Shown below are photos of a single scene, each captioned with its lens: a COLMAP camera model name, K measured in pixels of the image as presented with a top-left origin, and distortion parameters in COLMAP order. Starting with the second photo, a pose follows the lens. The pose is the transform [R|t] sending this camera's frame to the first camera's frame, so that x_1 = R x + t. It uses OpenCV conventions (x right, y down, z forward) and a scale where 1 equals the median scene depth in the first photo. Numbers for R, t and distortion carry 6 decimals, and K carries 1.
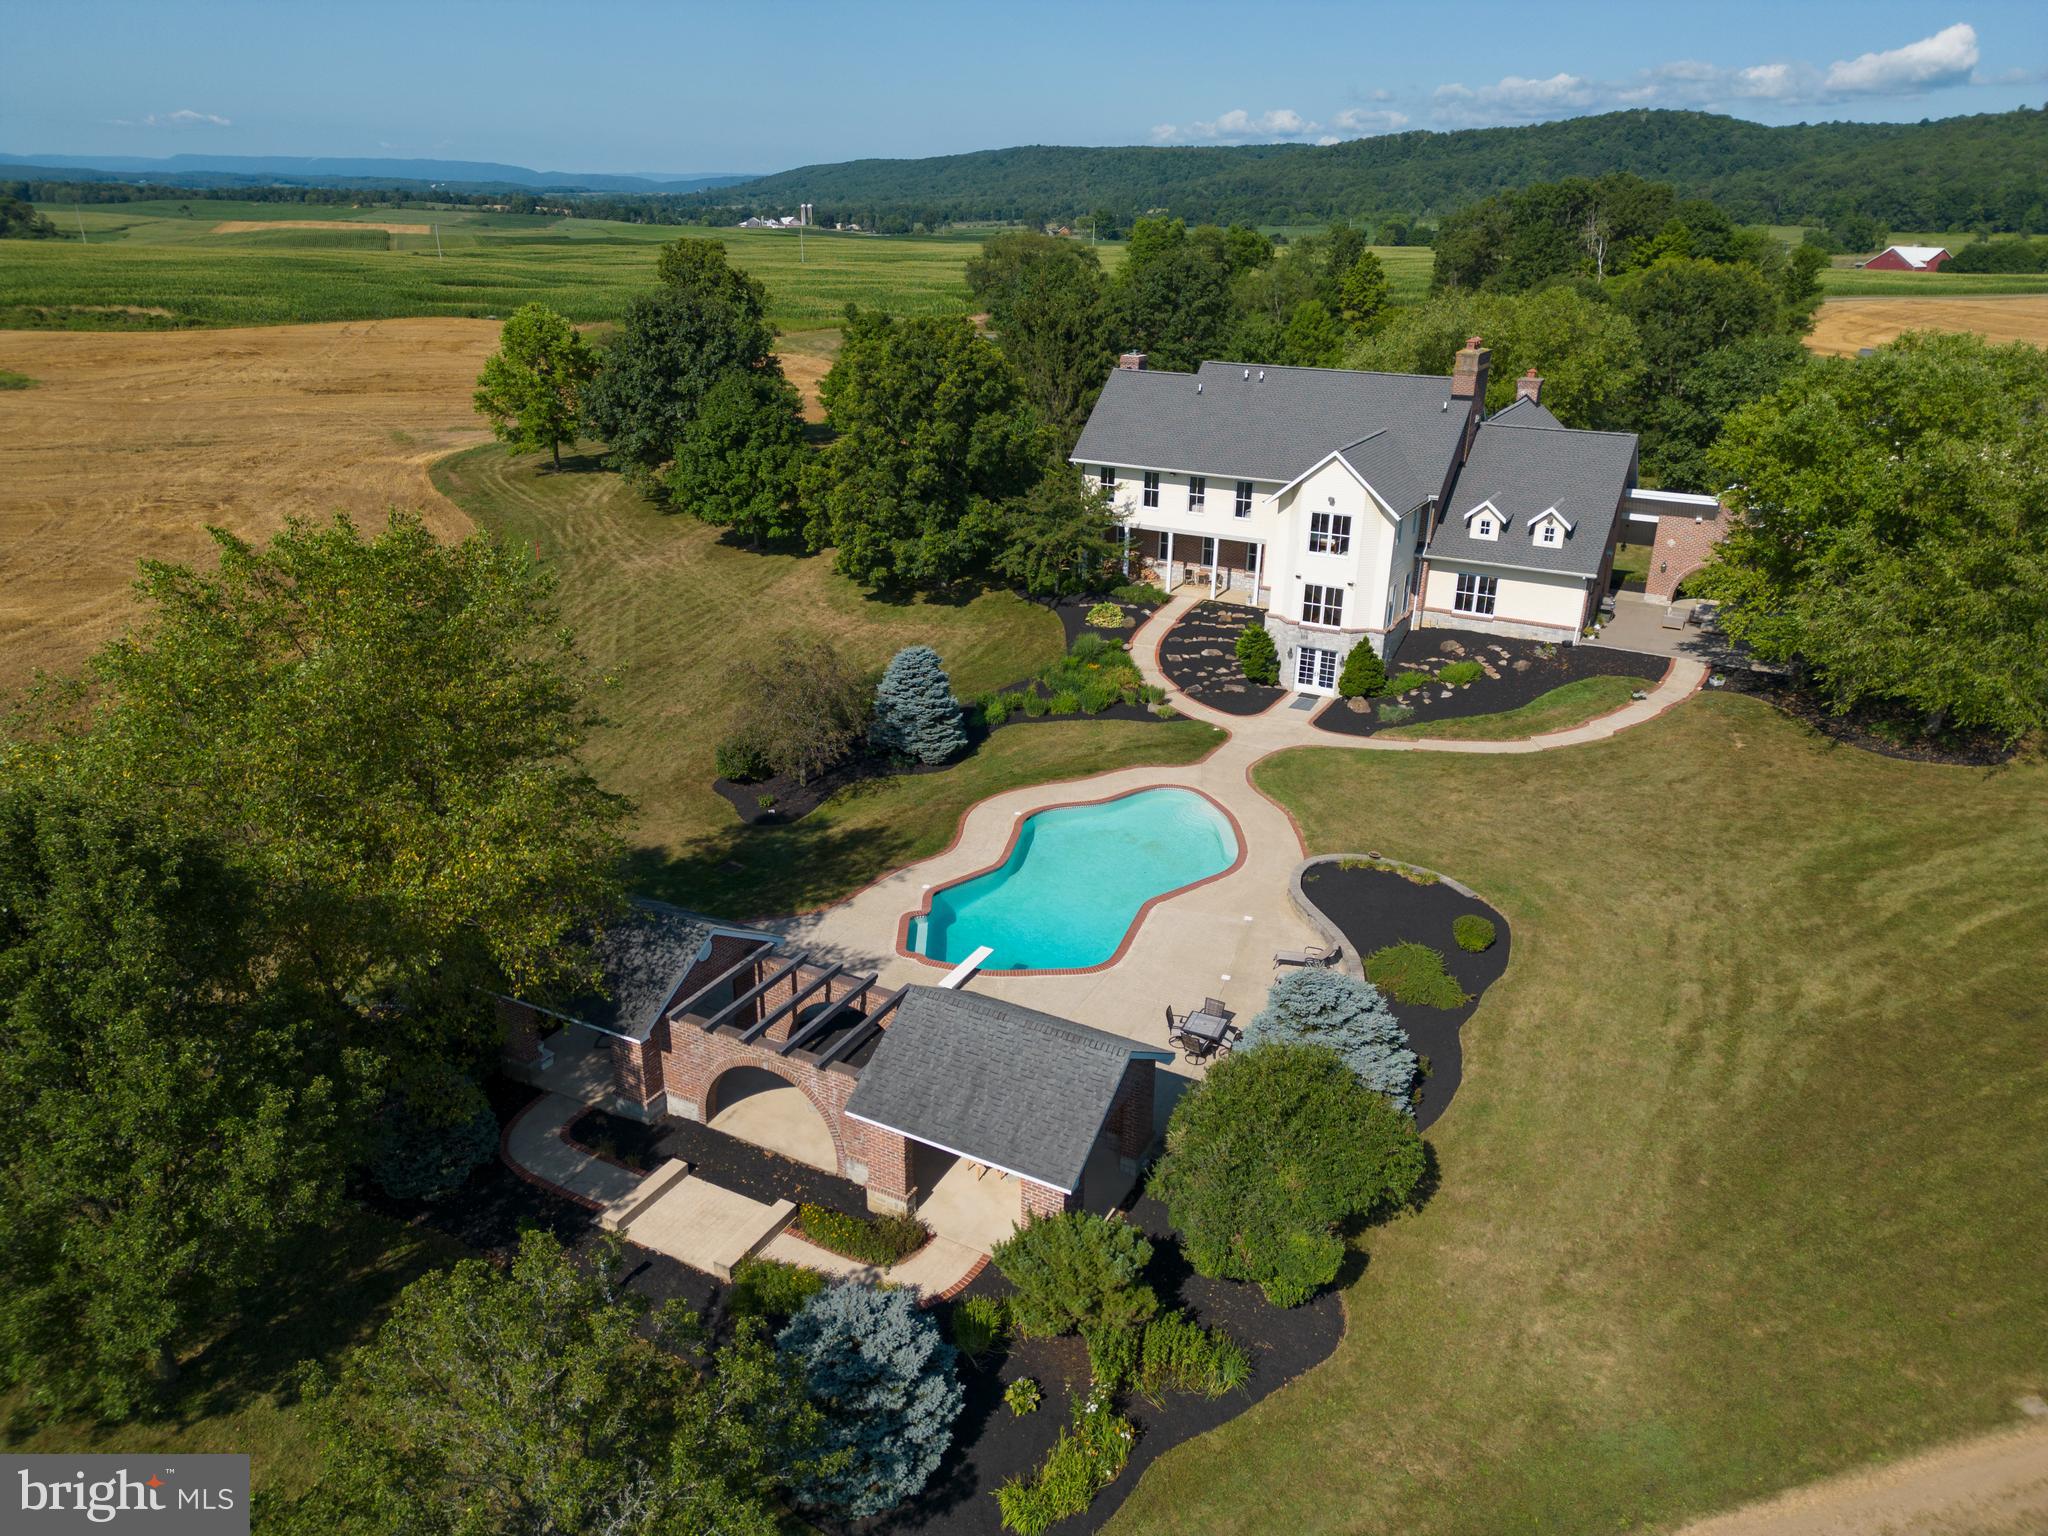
lens RADIAL K [[1436.6, 0, 1035.7], [0, 1436.6, 779.8], [0, 0, 1]] dist [0.067658, -0.060733]
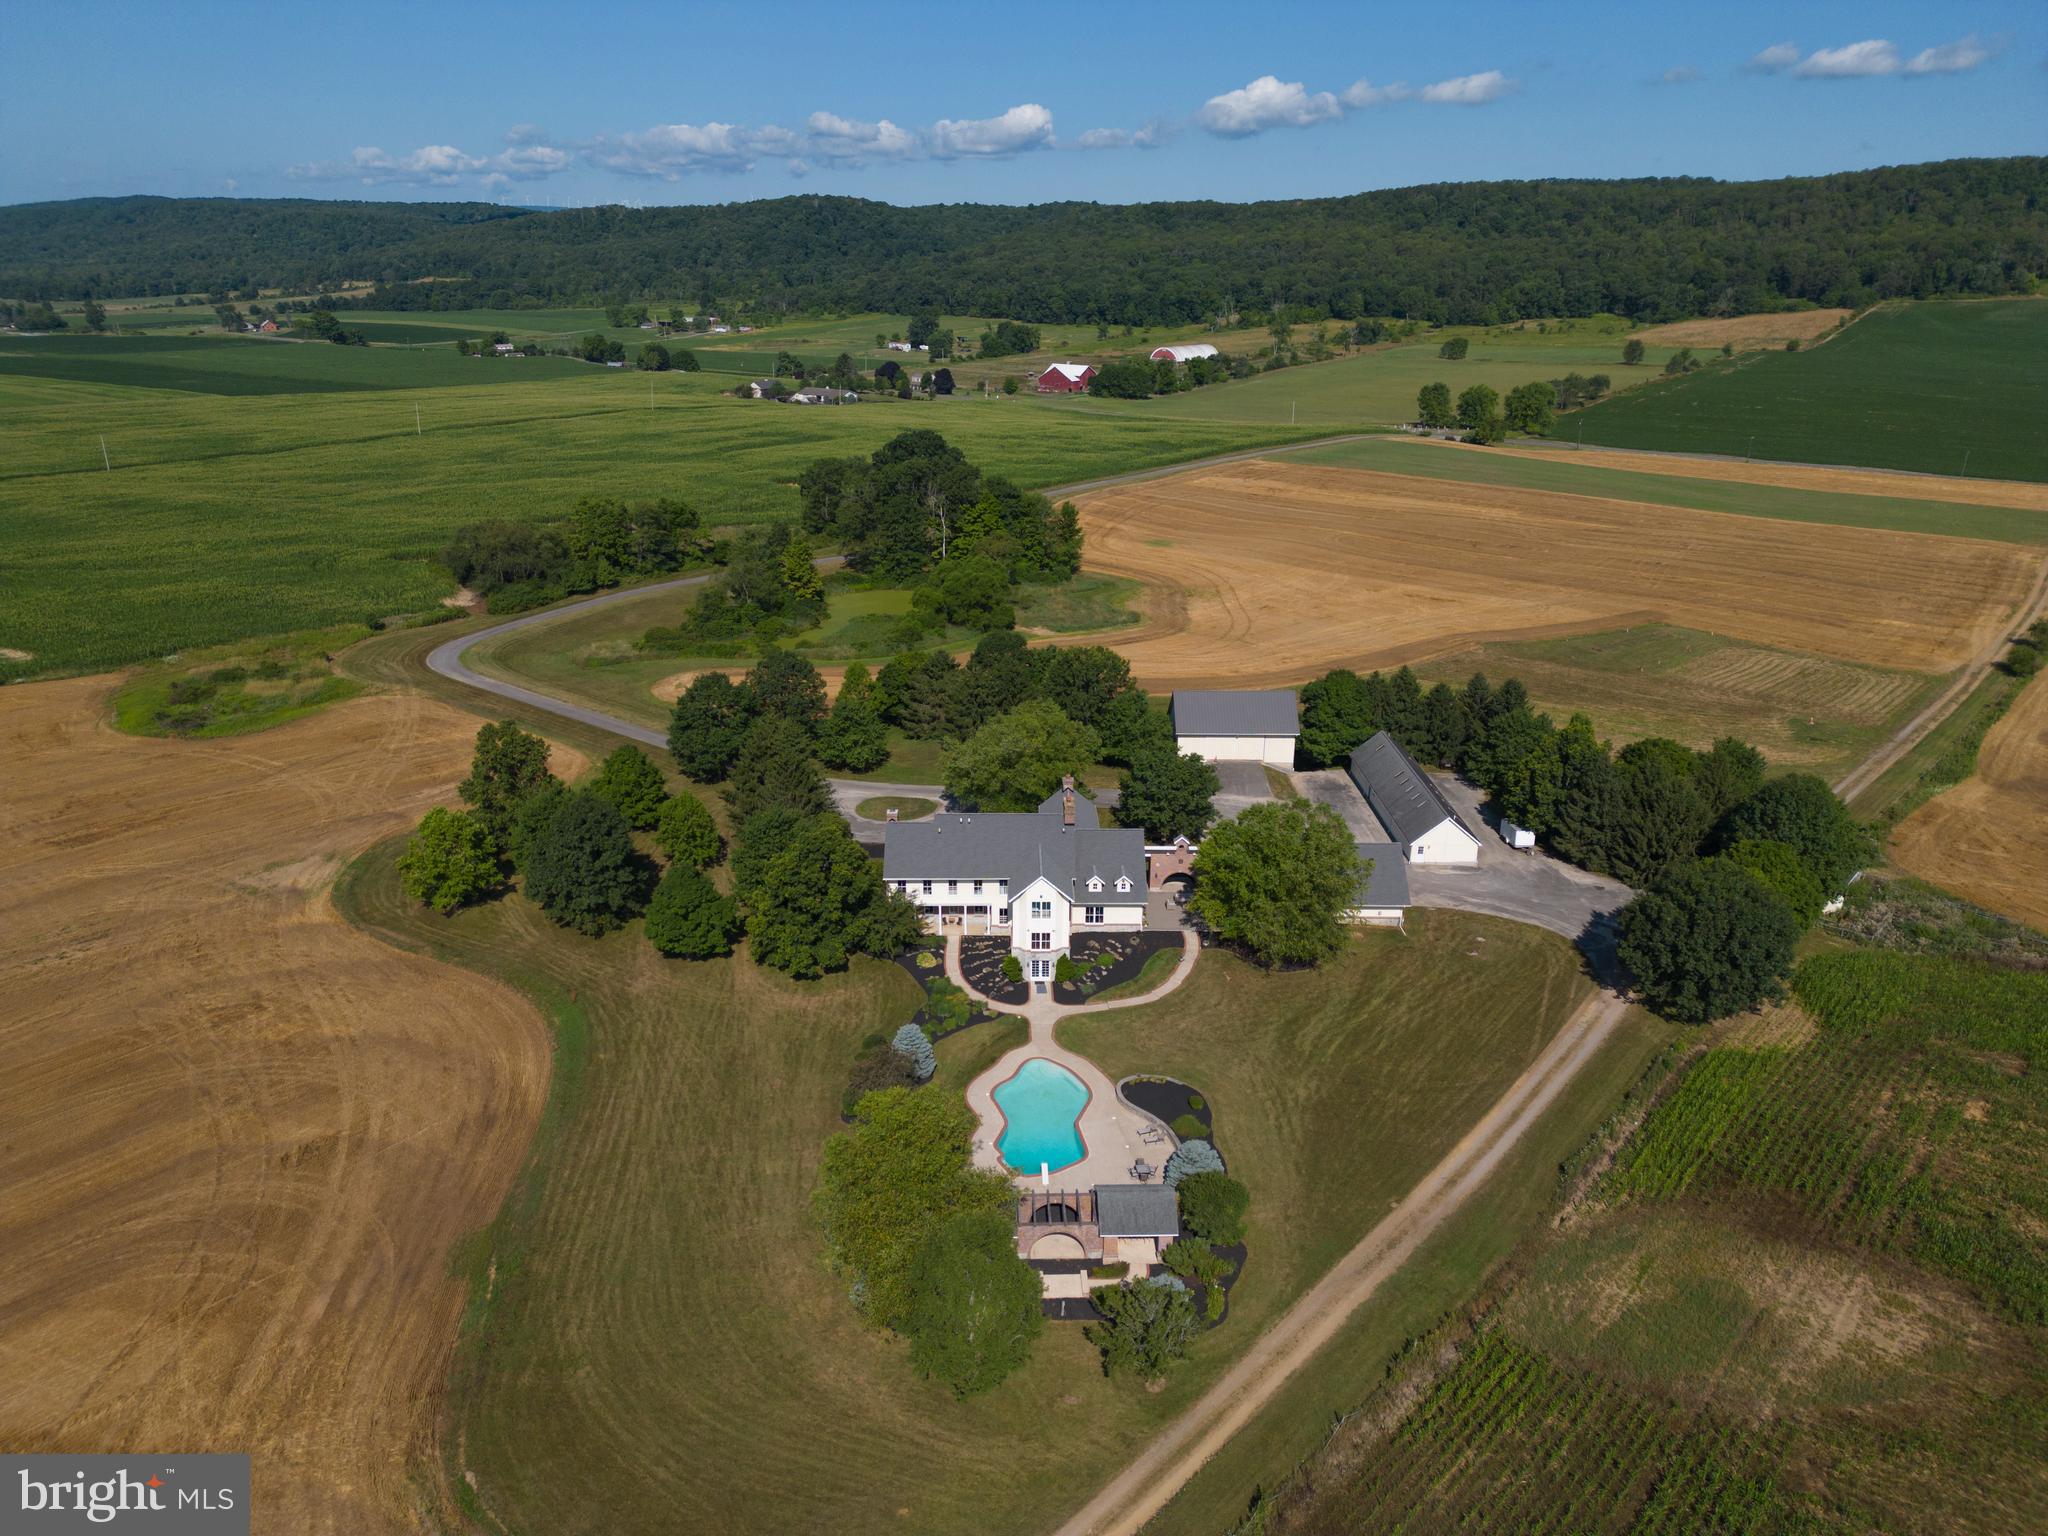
lens RADIAL K [[1436.6, 0, 1026.6], [0, 1436.6, 747.1], [0, 0, 1]] dist [0.067658, -0.060733]
pose [[0.871557, -0.171817, 0.459204, -0.716799], [0.190371, 0.981694, 0.005995, -0.404879], [-0.451827, 0.082194, 0.888311, -0.861017]]
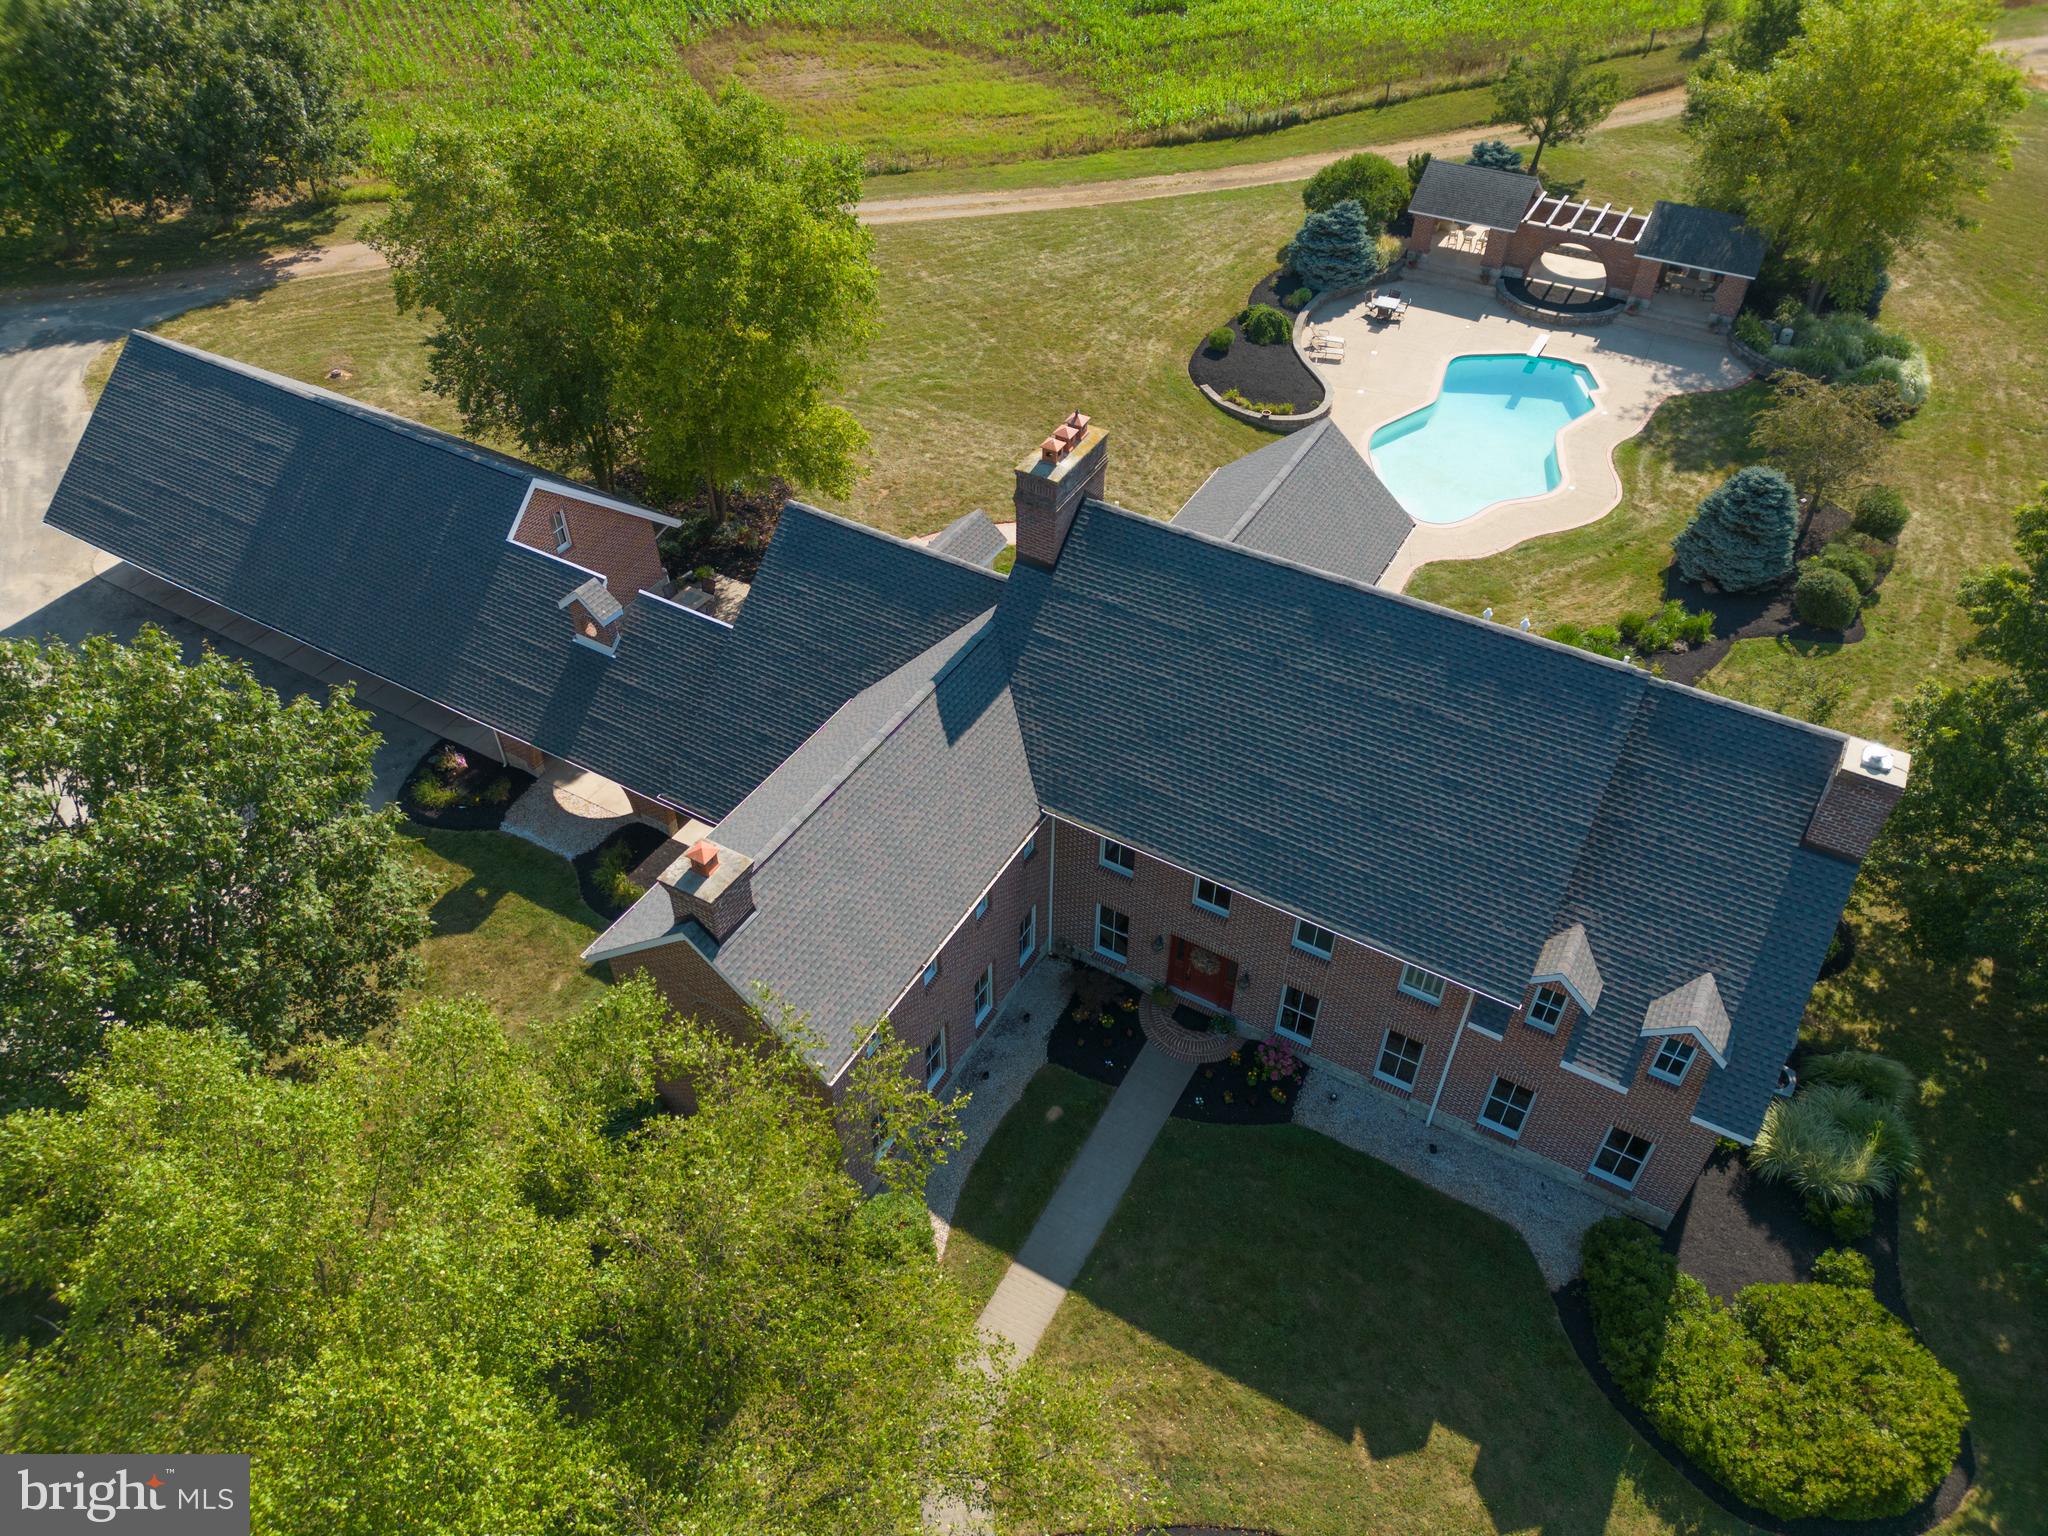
lens RADIAL K [[1436.6, 0, 1042.7], [0, 1436.6, 756.8], [0, 0, 1]] dist [0.067658, -0.060733]
pose [[-0.999521, -0.030549, -0.004927, 0.313123], [-0.017556, 0.428721, 0.903267, -0.703235], [-0.025482, 0.902921, -0.429052, 1.325380]]
